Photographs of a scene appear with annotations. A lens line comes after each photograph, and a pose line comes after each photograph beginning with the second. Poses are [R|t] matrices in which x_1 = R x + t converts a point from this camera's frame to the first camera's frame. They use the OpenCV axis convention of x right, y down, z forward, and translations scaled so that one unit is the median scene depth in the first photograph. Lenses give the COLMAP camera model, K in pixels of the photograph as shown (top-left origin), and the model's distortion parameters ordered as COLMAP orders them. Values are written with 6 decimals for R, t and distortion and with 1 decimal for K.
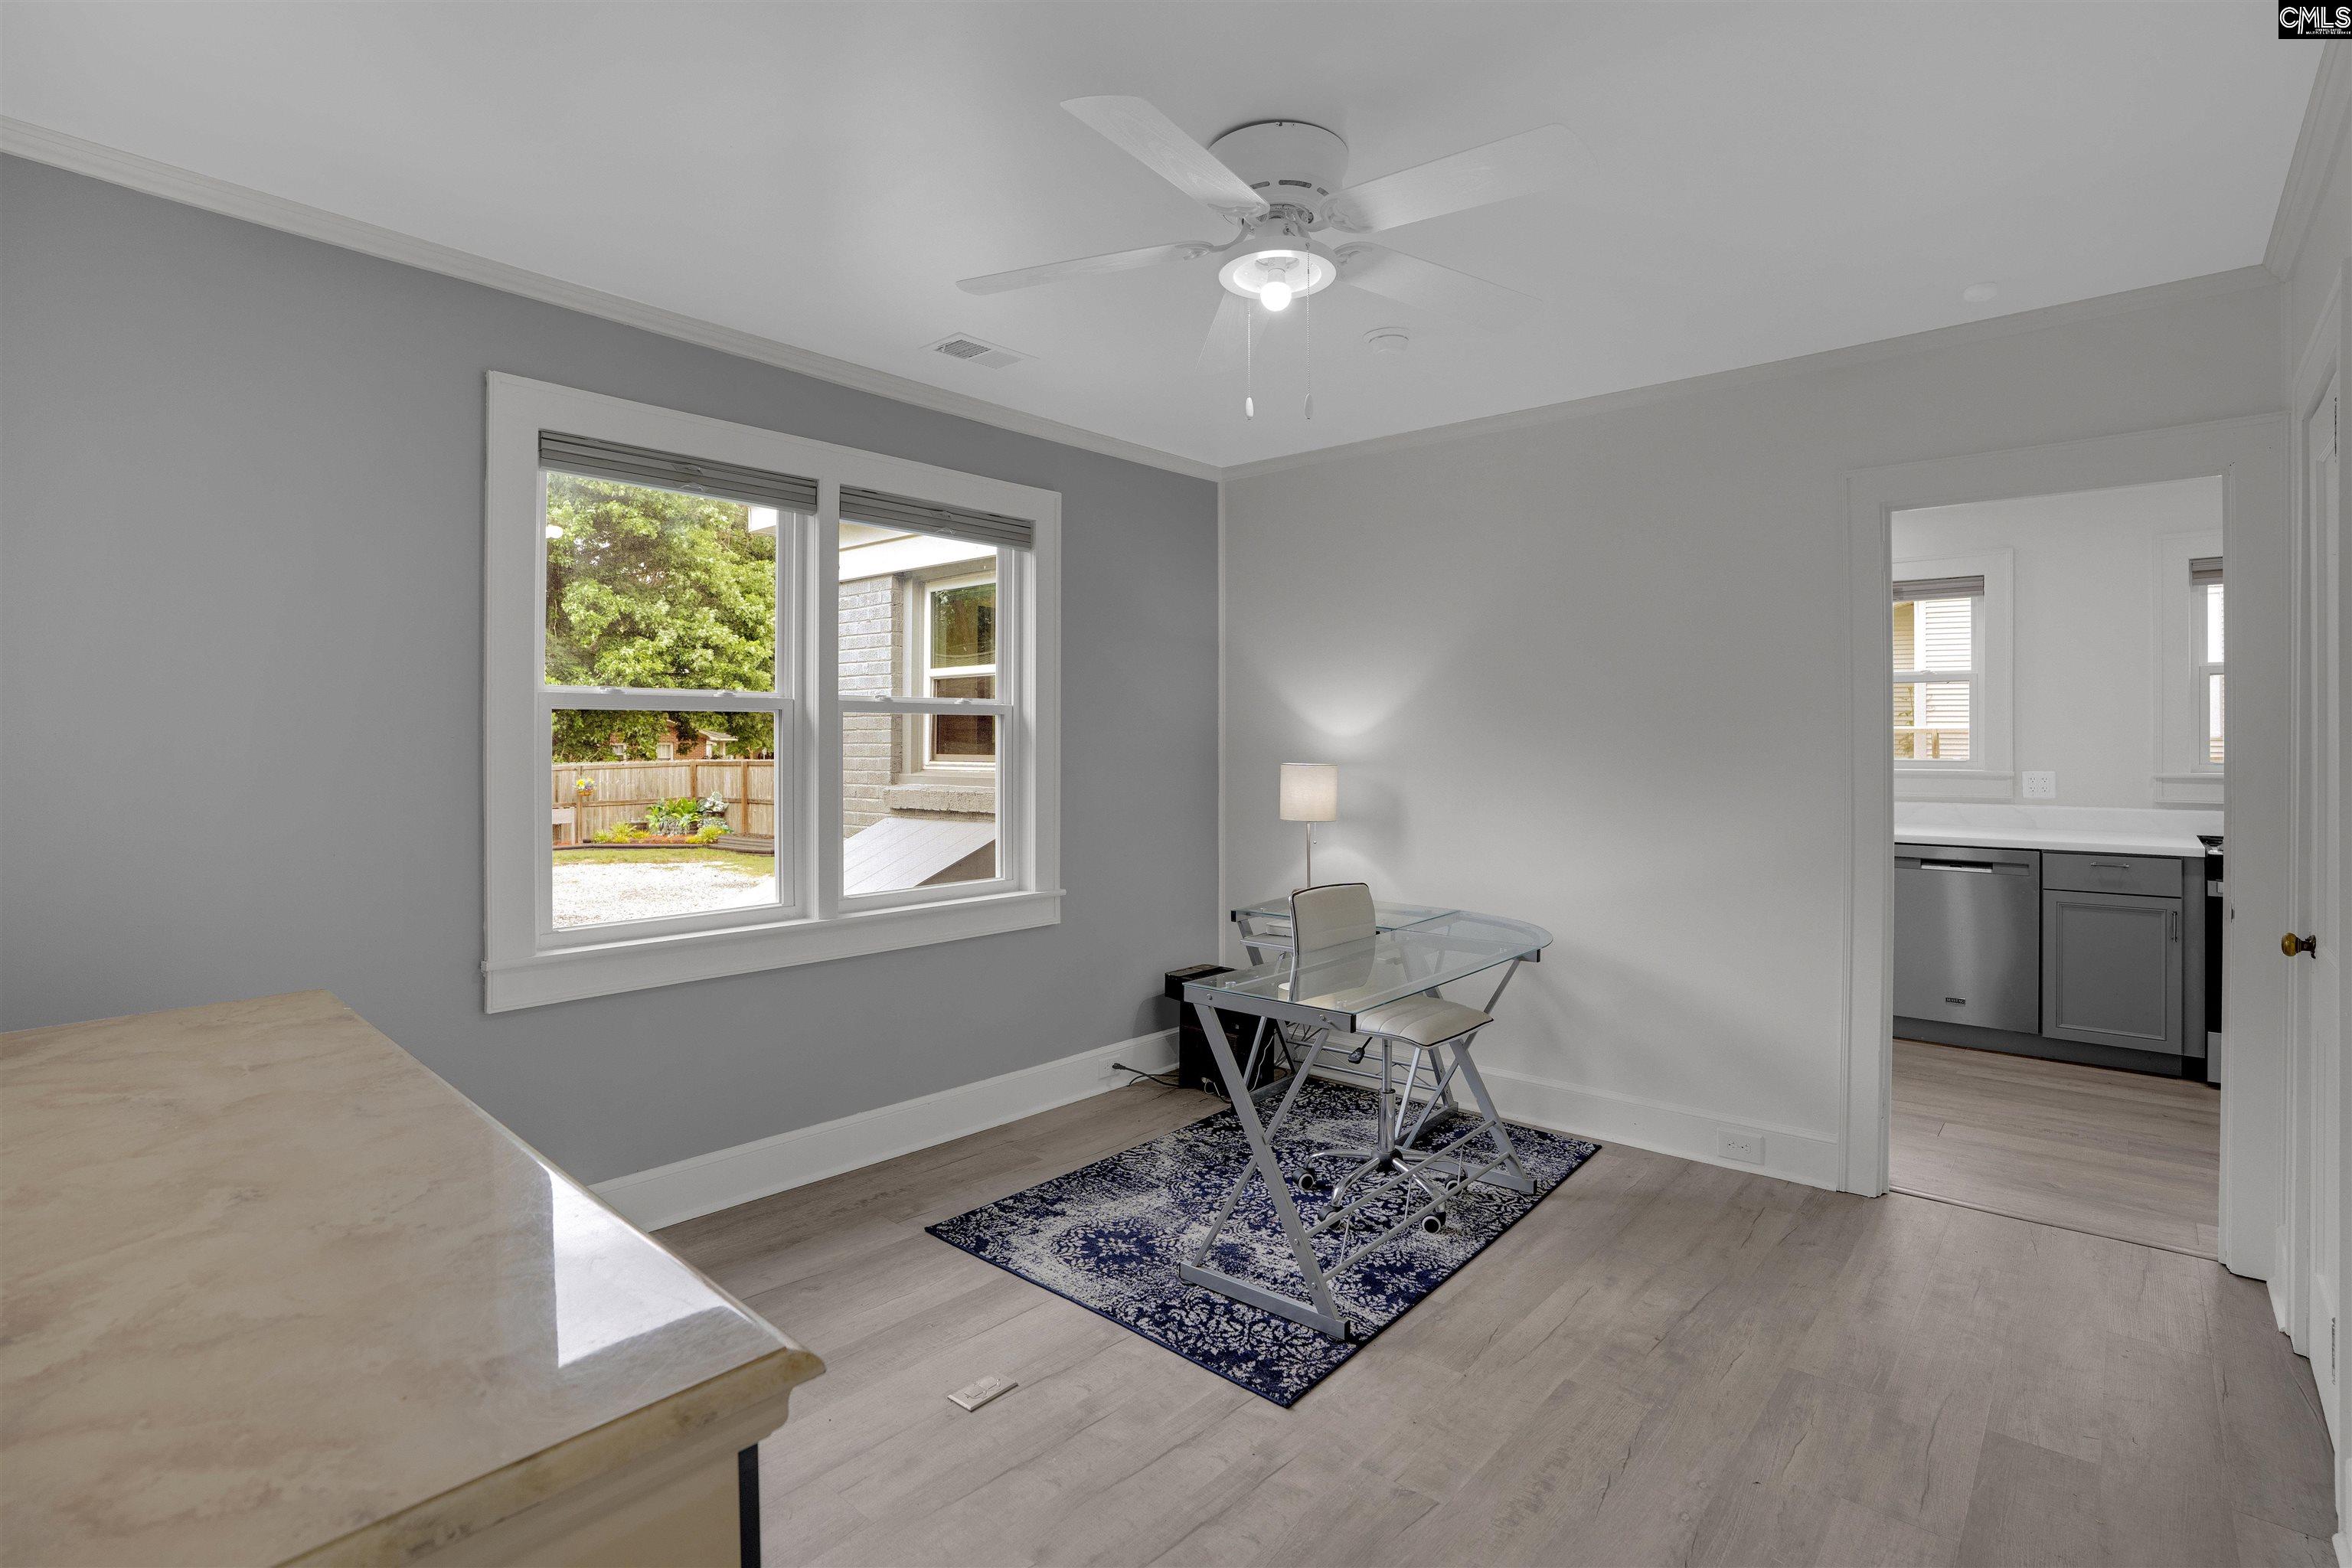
lens RADIAL K [[1104.2, 0, 1170.5], [0, 1104.2, 751.7], [0, 0, 1]] dist [-0.086299, 0.039448]
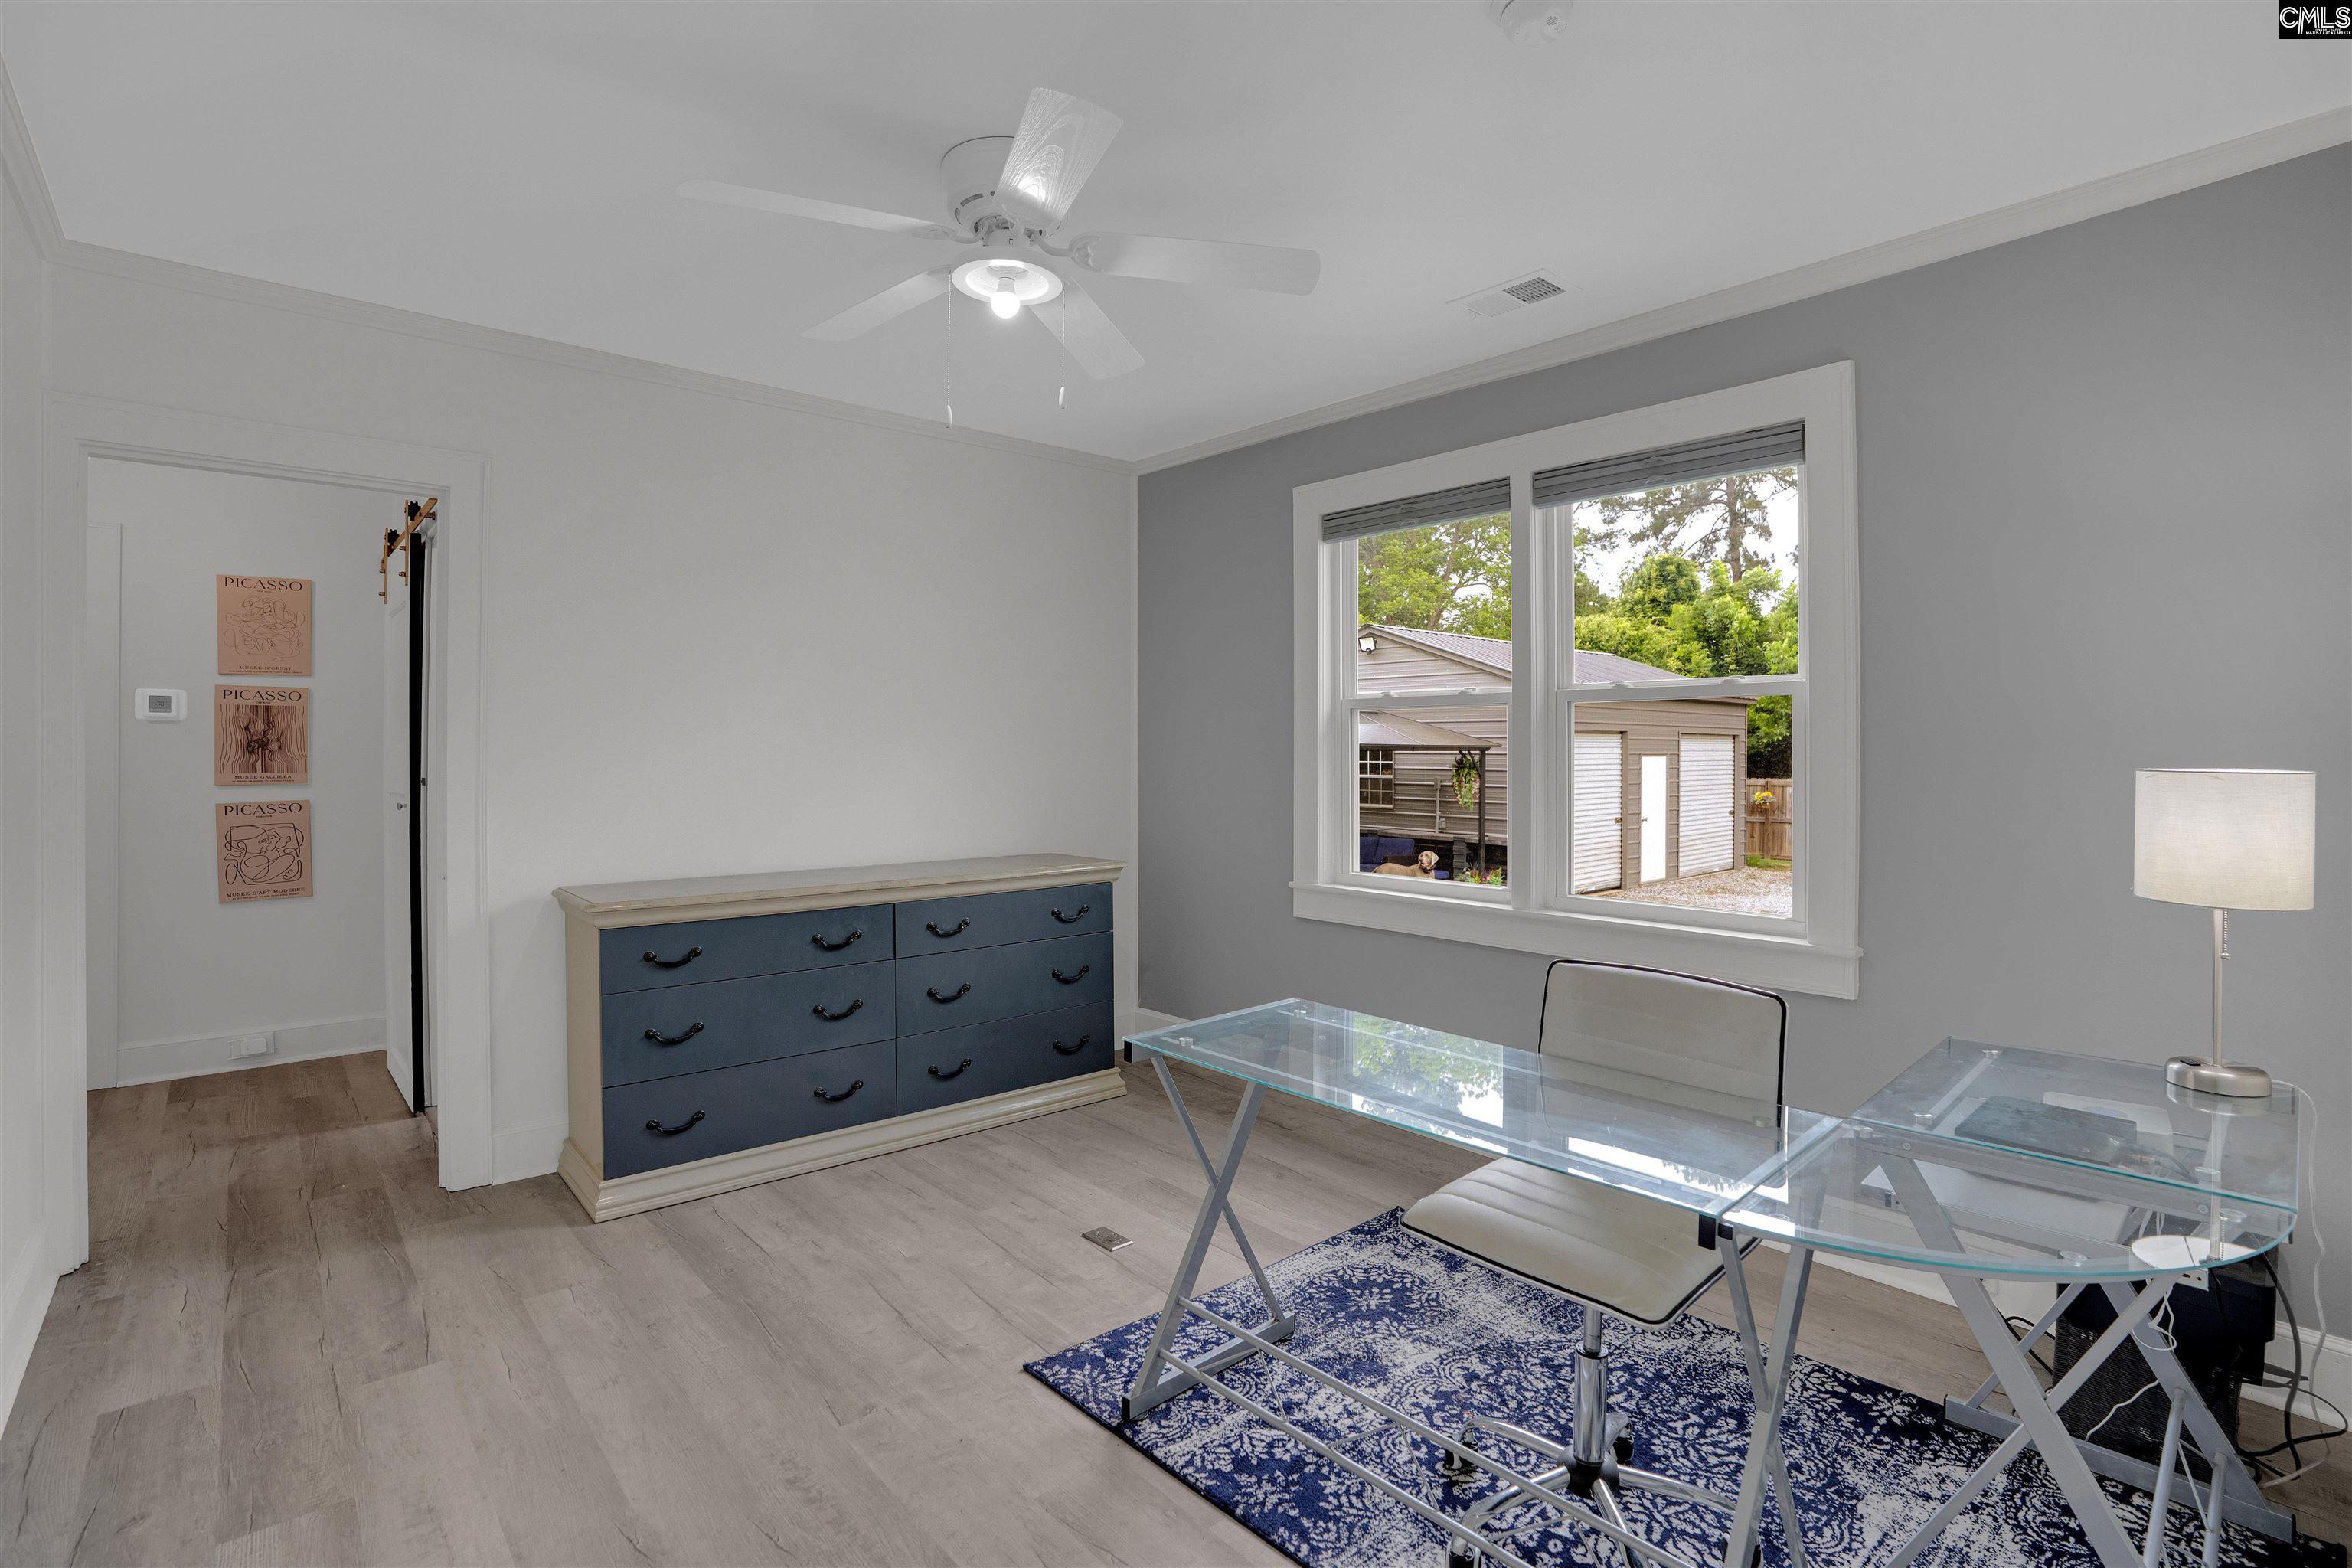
lens RADIAL K [[1118.2, 0, 1233.5], [0, 1118.2, 771.2], [0, 0, 1]] dist [-0.035930, 0.000276]
pose [[-0.094287, 0.016242, -0.995413, 0.888890], [-0.012493, 0.999769, 0.017496, 0.014077], [0.995467, 0.014085, -0.094062, 1.012454]]
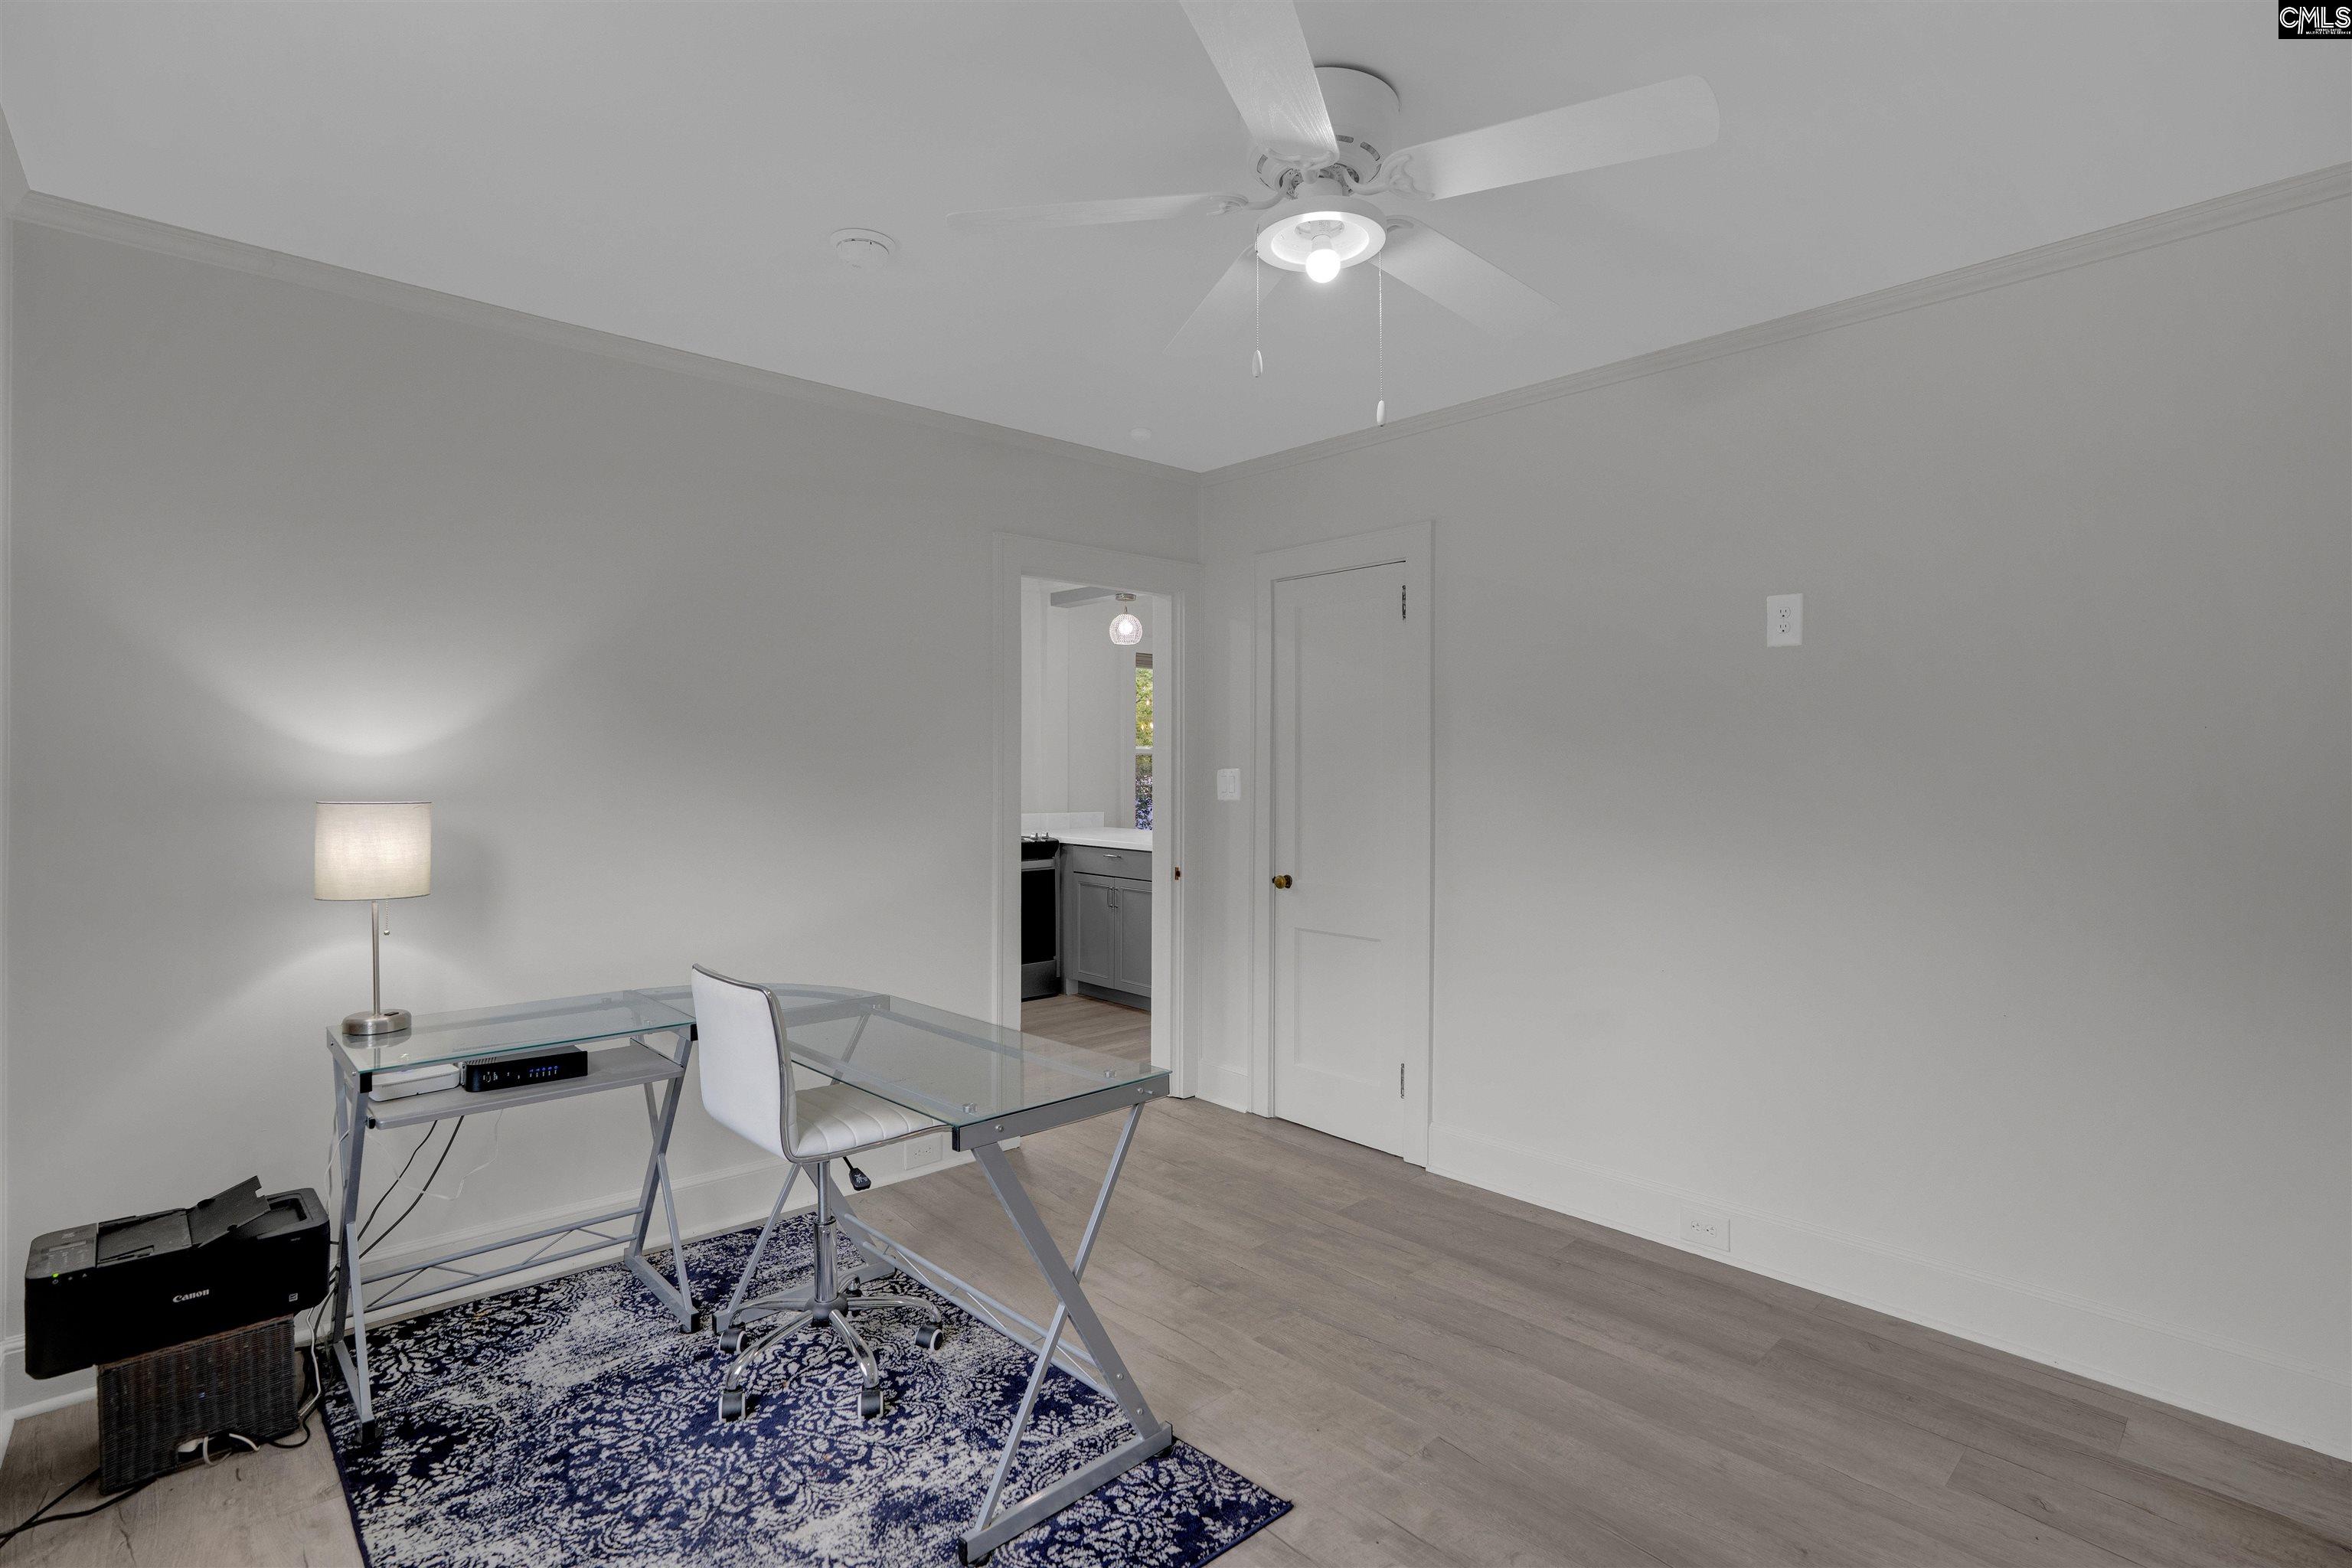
lens RADIAL K [[1103.6, 0, 1186.5], [0, 1103.6, 784.8], [0, 0, 1]] dist [-0.020763, 0.000507]
pose [[0.107610, -0.012533, 0.994114, -0.624442], [0.008108, 0.999898, 0.011728, -0.001391], [-0.994160, 0.006798, 0.107701, 0.772730]]
